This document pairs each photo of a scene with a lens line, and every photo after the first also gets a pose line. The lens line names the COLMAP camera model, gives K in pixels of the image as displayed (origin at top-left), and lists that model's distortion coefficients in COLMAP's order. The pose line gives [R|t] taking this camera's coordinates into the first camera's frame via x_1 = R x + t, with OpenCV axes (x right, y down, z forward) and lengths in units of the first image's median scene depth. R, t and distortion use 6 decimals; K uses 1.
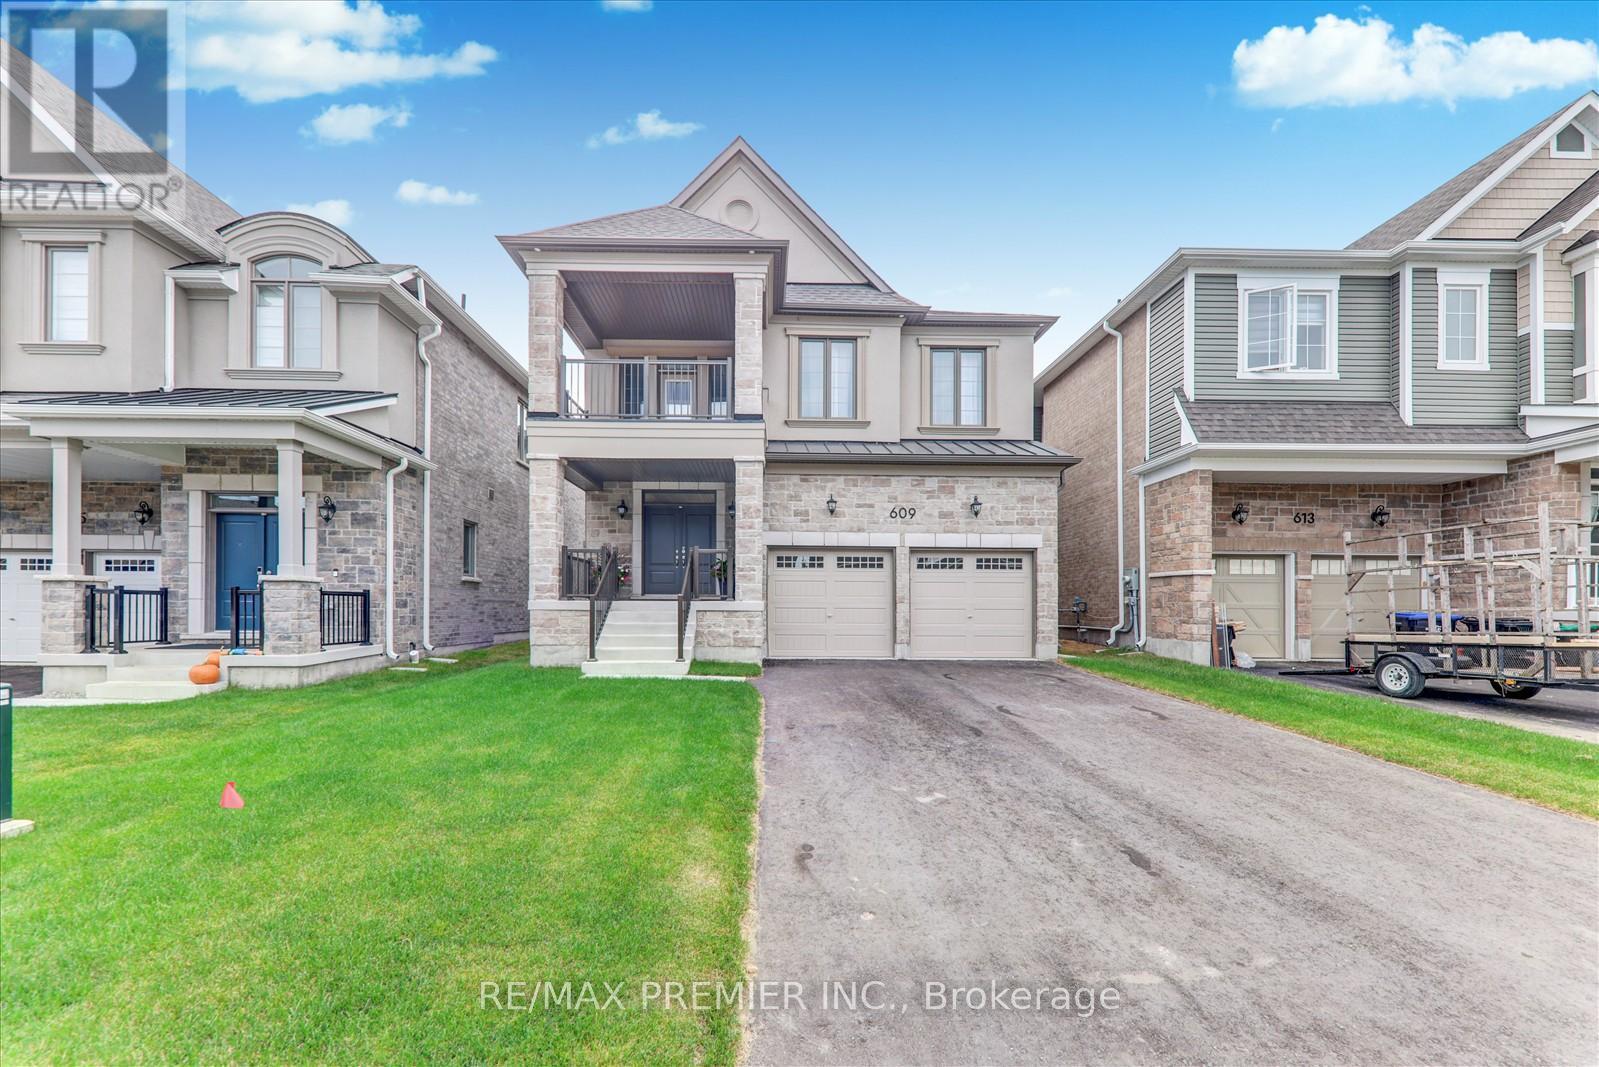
lens RADIAL K [[660.1, 0, 790.2], [0, 660.1, 608.9], [0, 0, 1]] dist [0.016887, -0.003627]
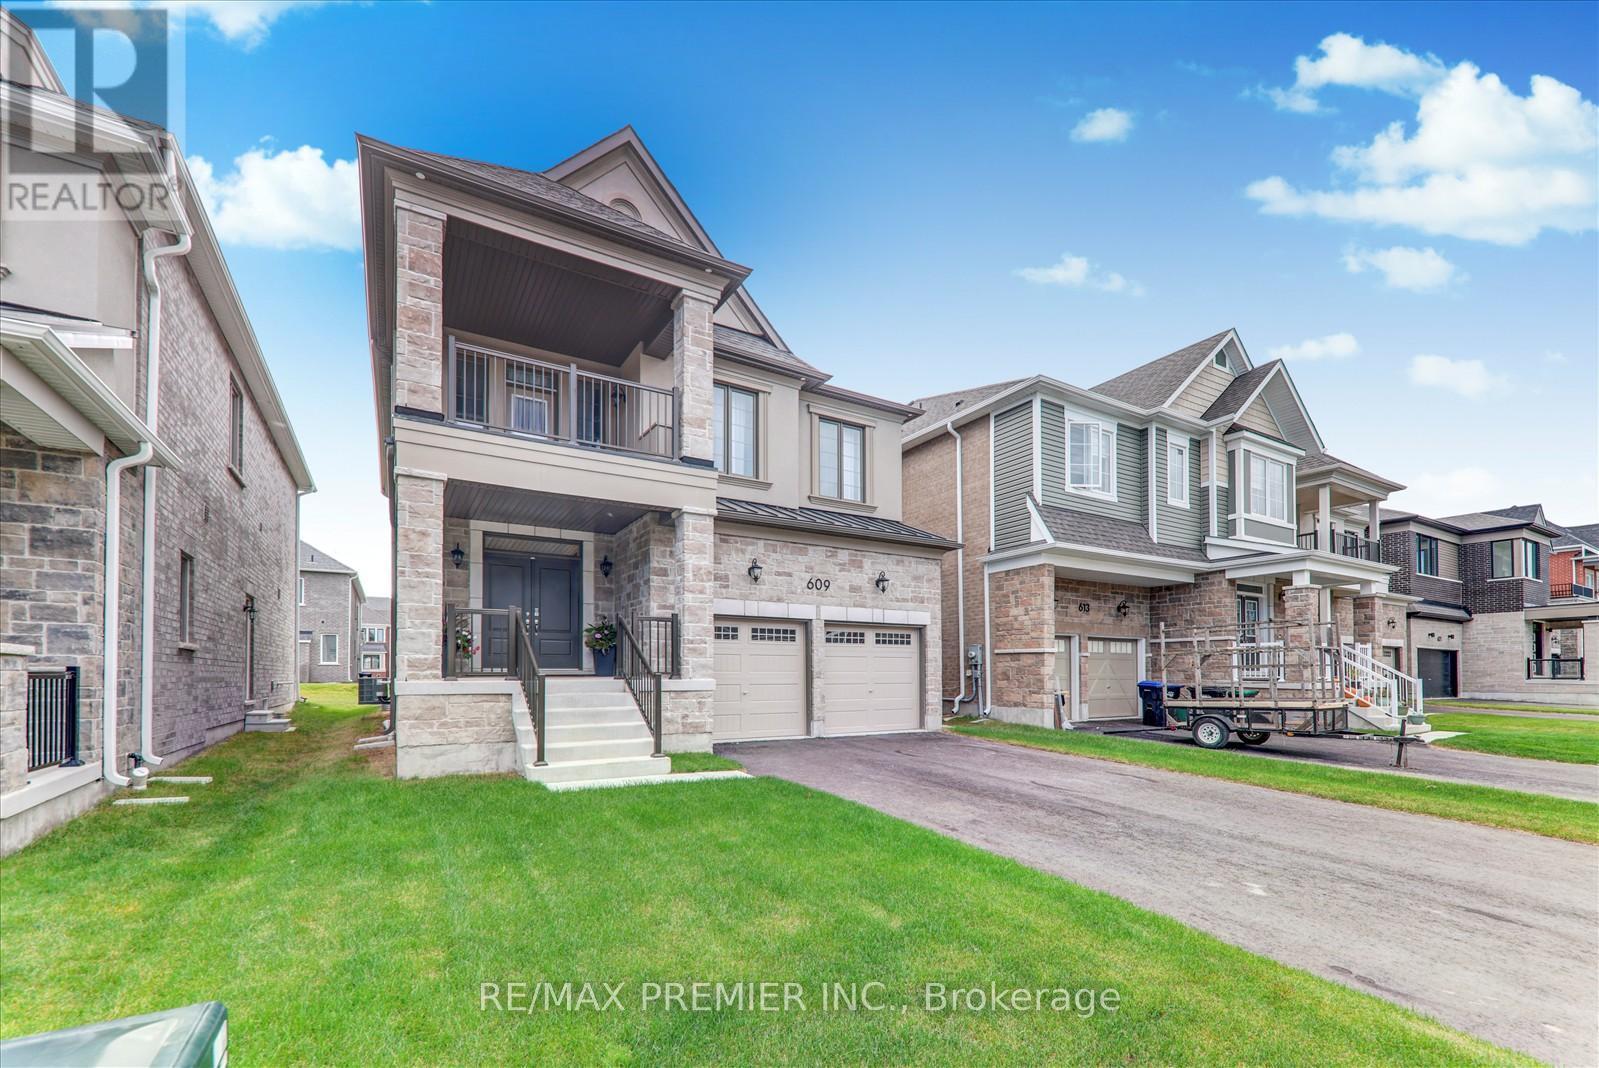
lens RADIAL K [[670.0, 0, 802.6], [0, 670.0, 663.0], [0, 0, 1]] dist [0.020729, -0.007701]
pose [[0.867902, 0.001724, 0.496732, -0.355733], [0.006776, 0.999860, -0.015311, -0.017316], [-0.496689, 0.016654, 0.867769, 0.180984]]
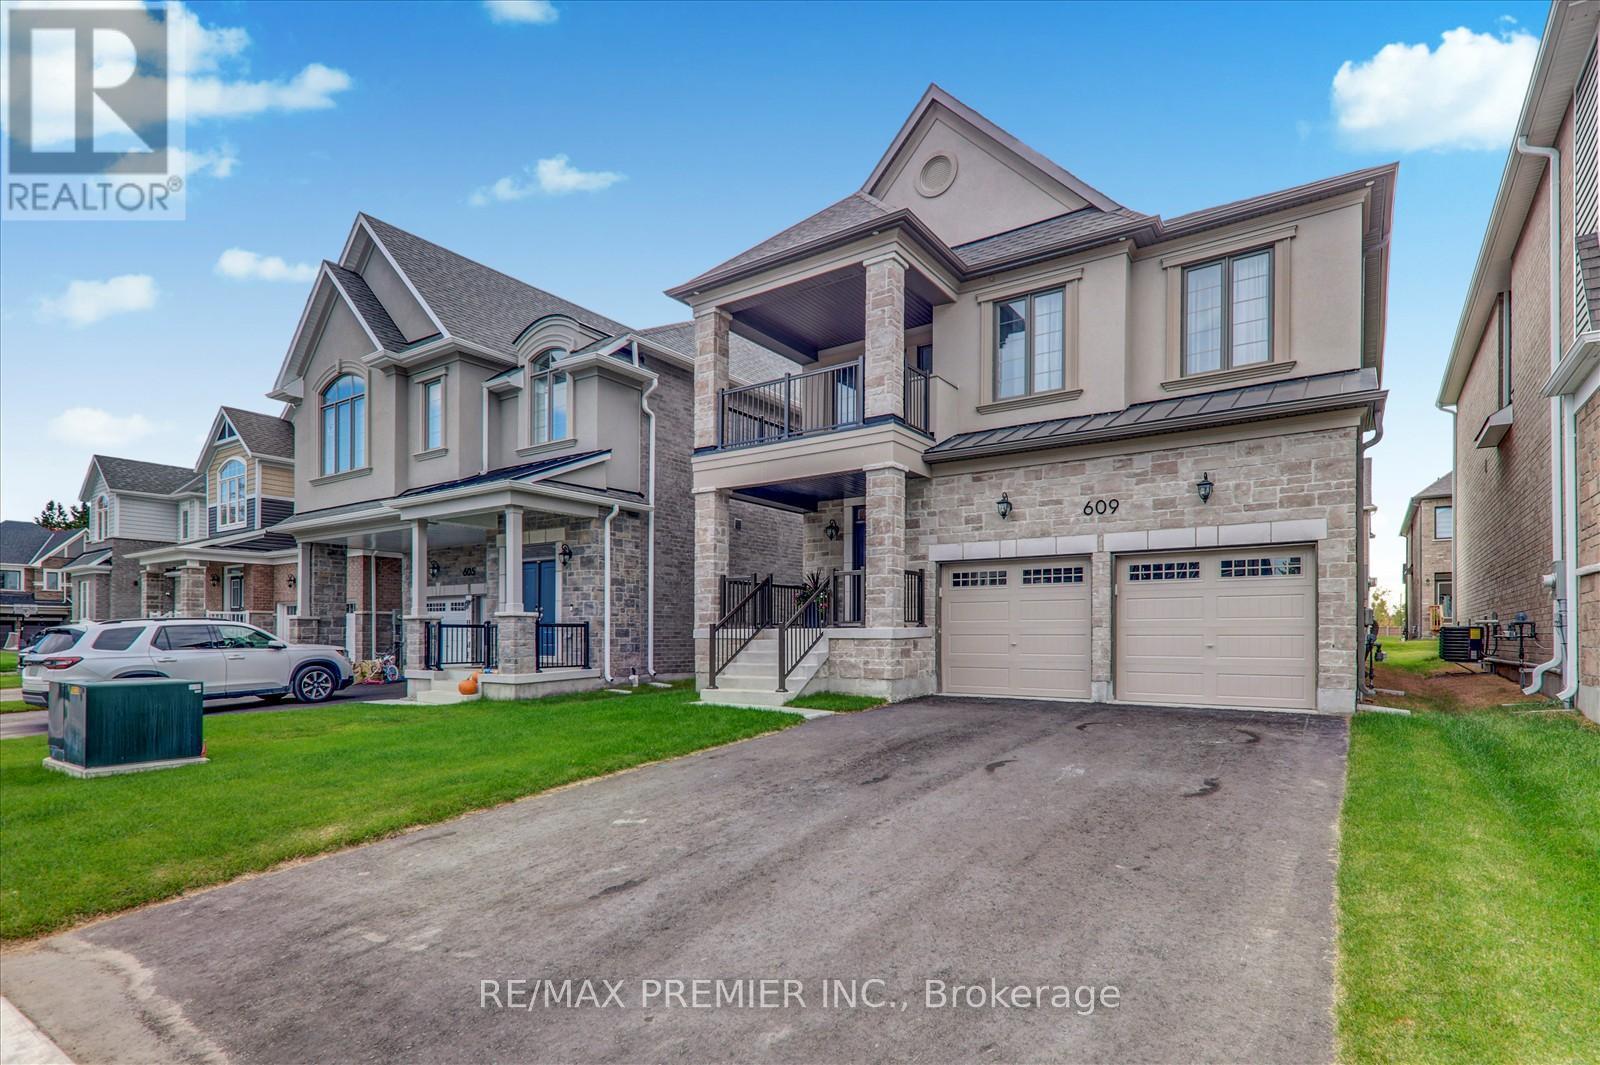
lens RADIAL K [[813.8, 0, 799.4], [0, 813.8, 635.7], [0, 0, 1]] dist [0.014005, 0.000189]
pose [[0.807883, -0.005038, -0.589321, 0.468695], [0.004931, 0.999986, -0.001789, 0.000778], [0.589322, -0.001461, 0.807897, 0.054537]]
